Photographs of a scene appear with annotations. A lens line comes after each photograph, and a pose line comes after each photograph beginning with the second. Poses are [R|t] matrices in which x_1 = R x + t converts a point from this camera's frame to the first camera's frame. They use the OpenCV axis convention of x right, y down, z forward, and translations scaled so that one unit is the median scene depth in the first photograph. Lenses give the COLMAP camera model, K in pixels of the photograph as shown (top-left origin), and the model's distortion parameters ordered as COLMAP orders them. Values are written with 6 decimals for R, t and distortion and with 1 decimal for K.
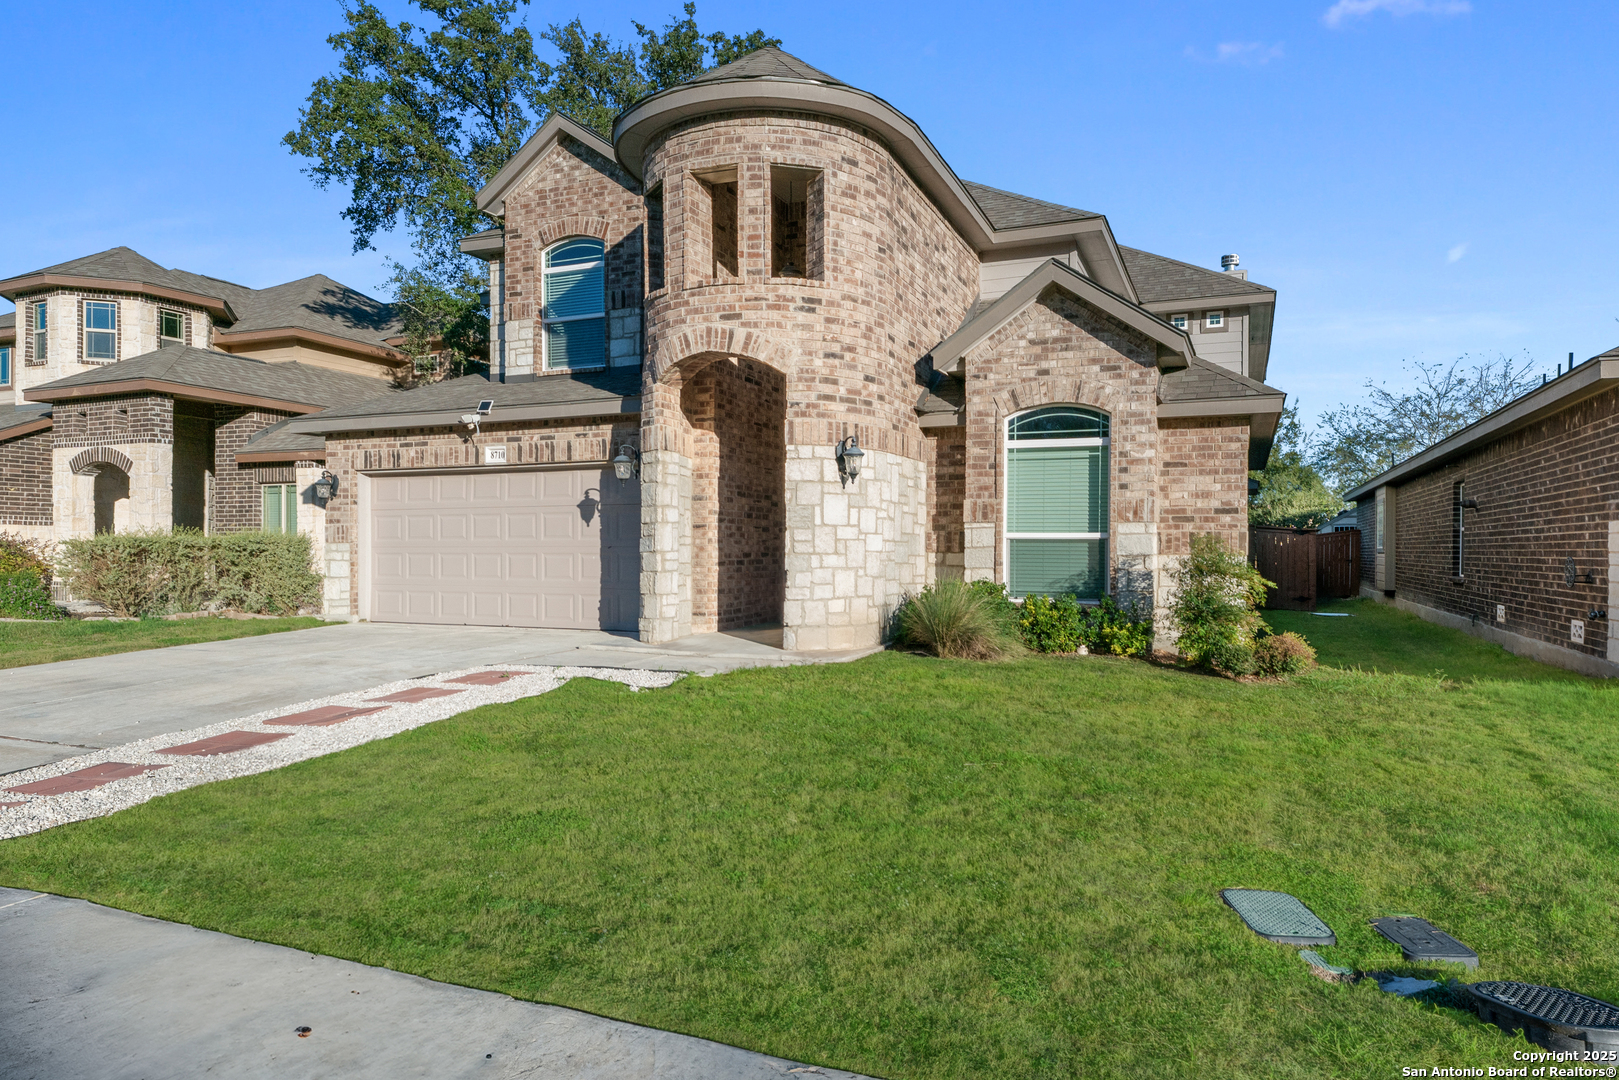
lens RADIAL K [[1006.0, 0, 805.9], [0, 1006.0, 544.8], [0, 0, 1]] dist [-0.000036, 0.000169]
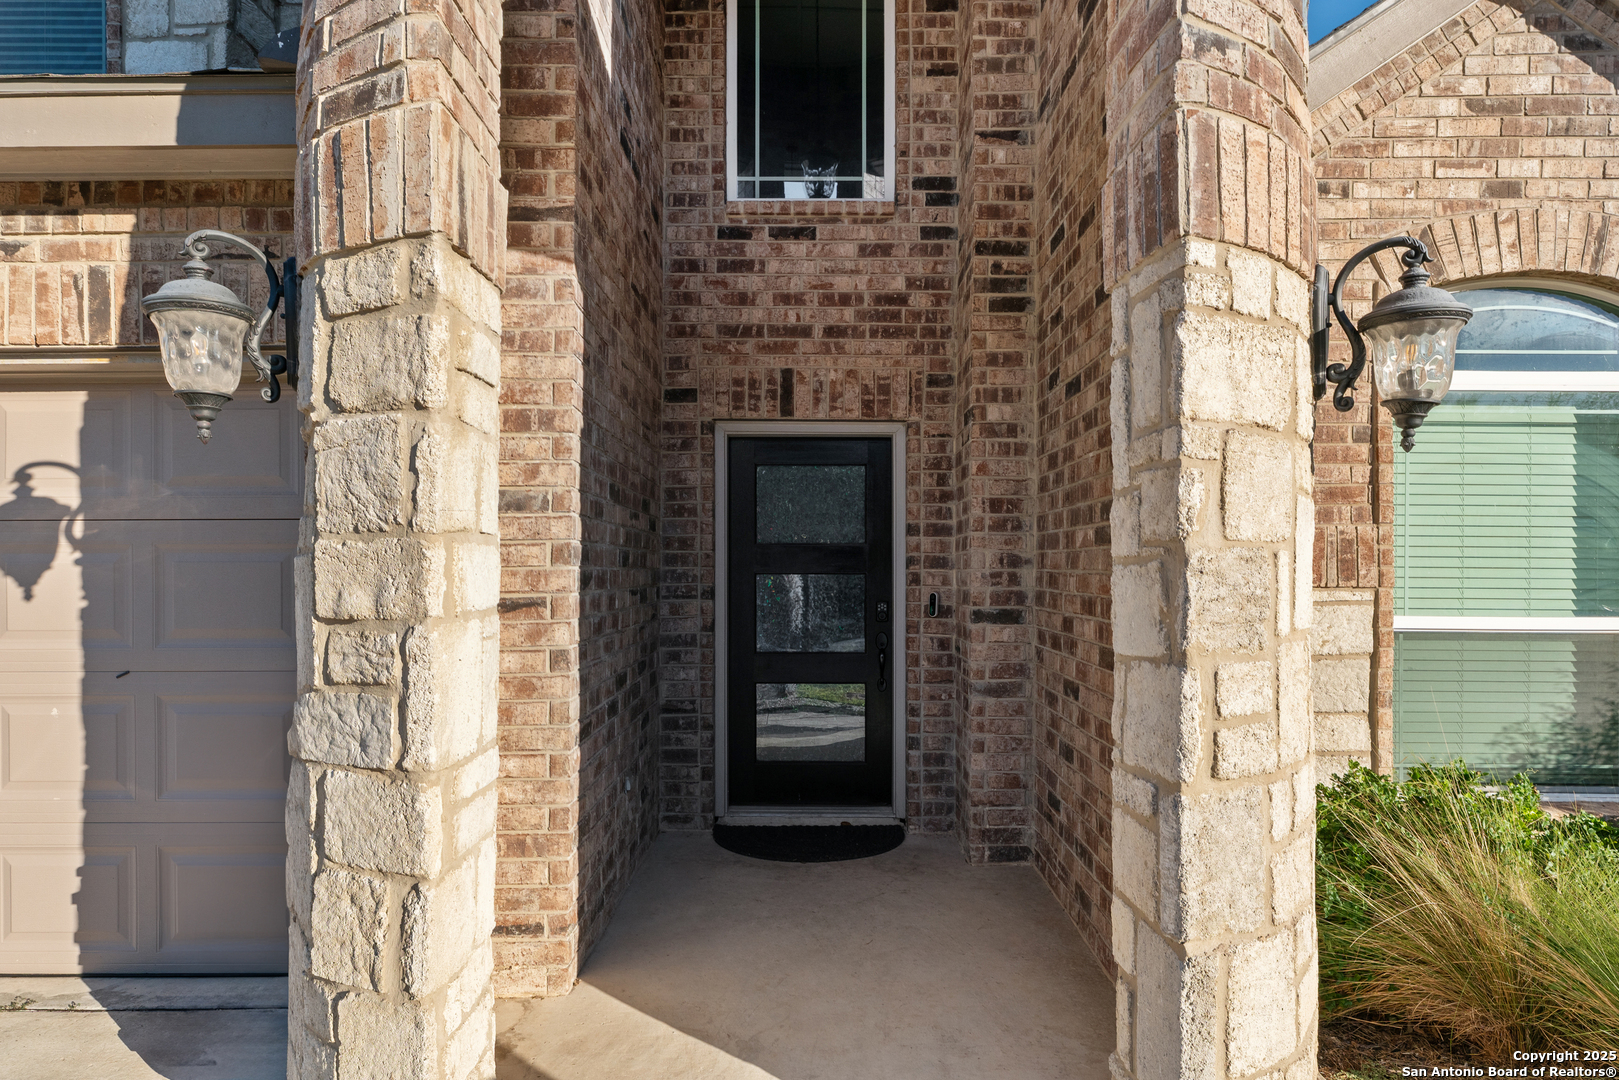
lens RADIAL K [[1006.1, 0, 808.8], [0, 1006.1, 566.0], [0, 0, 1]] dist [-0.005291, -0.002231]
pose [[0.916695, 0.000553, 0.399588, -0.145923], [0.000175, 0.999998, -0.001786, -0.029650], [-0.399588, 0.001707, 0.916693, 0.741642]]
